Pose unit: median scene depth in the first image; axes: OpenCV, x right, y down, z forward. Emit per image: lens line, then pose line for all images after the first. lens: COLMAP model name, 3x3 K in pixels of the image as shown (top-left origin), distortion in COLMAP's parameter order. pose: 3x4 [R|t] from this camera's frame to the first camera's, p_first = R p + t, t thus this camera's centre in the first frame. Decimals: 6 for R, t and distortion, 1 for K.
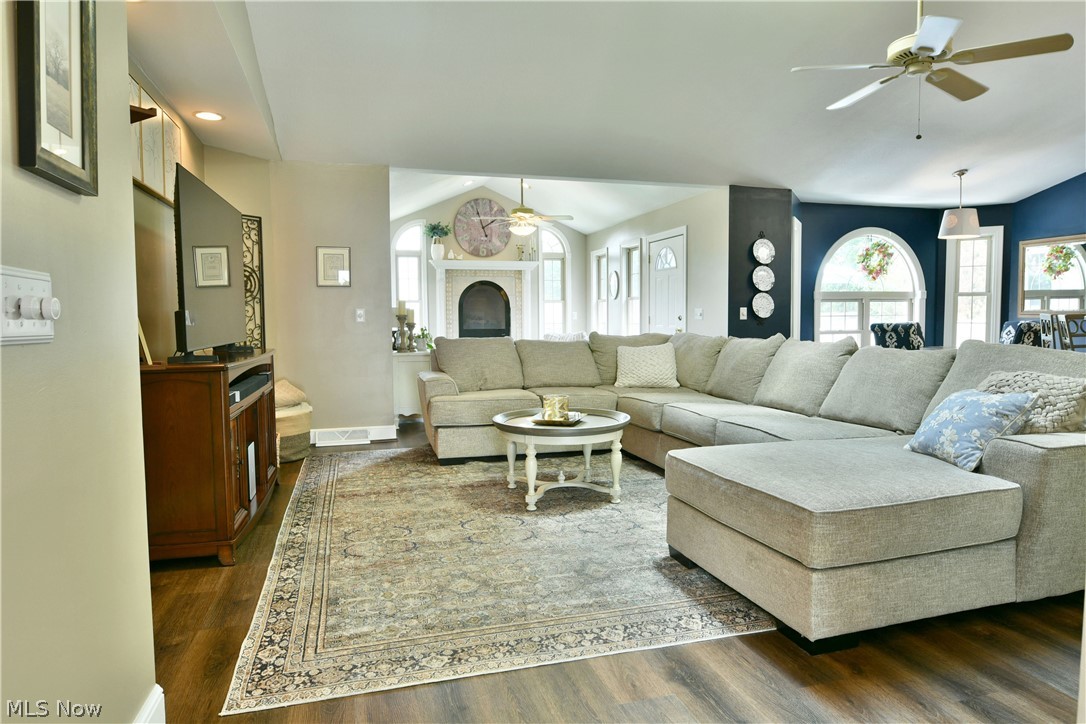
lens RADIAL K [[660.0, 0, 539.1], [0, 660.0, 361.0], [0, 0, 1]] dist [-0.010156, -0.004697]
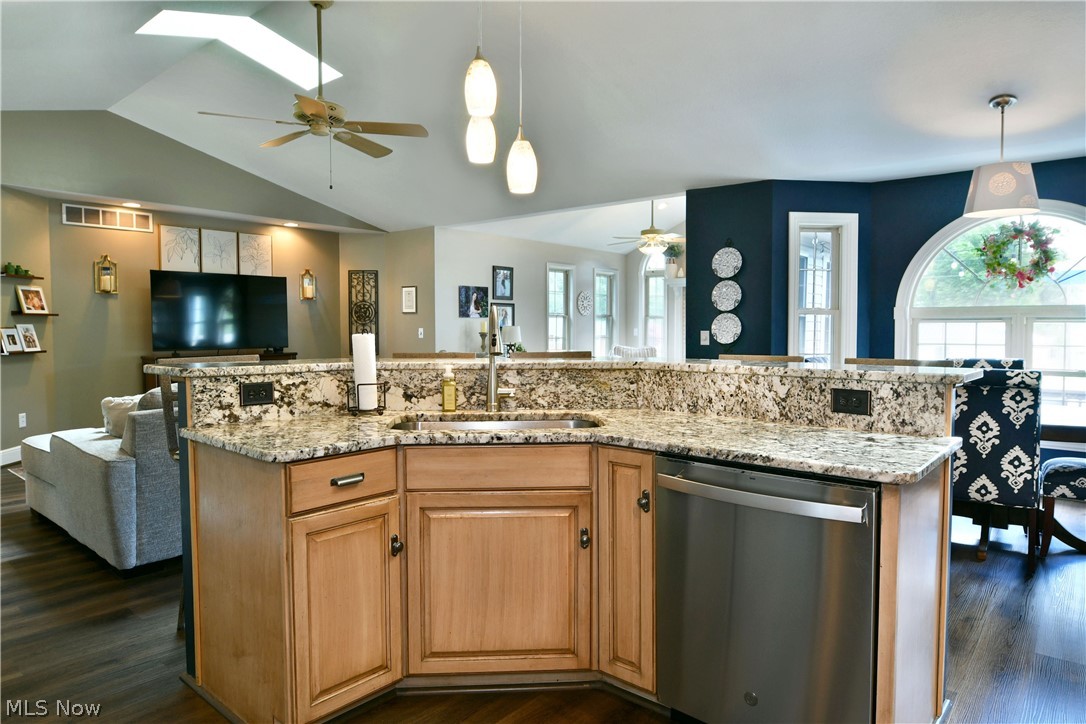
lens RADIAL K [[658.1, 0, 543.0], [0, 658.1, 362.0], [0, 0, 1]] dist [-0.007907, -0.002021]
pose [[0.555172, 0.055902, -0.829855, 1.140766], [-0.061798, 0.997753, 0.025869, -0.063718], [0.829437, 0.036922, 0.557379, 0.455747]]
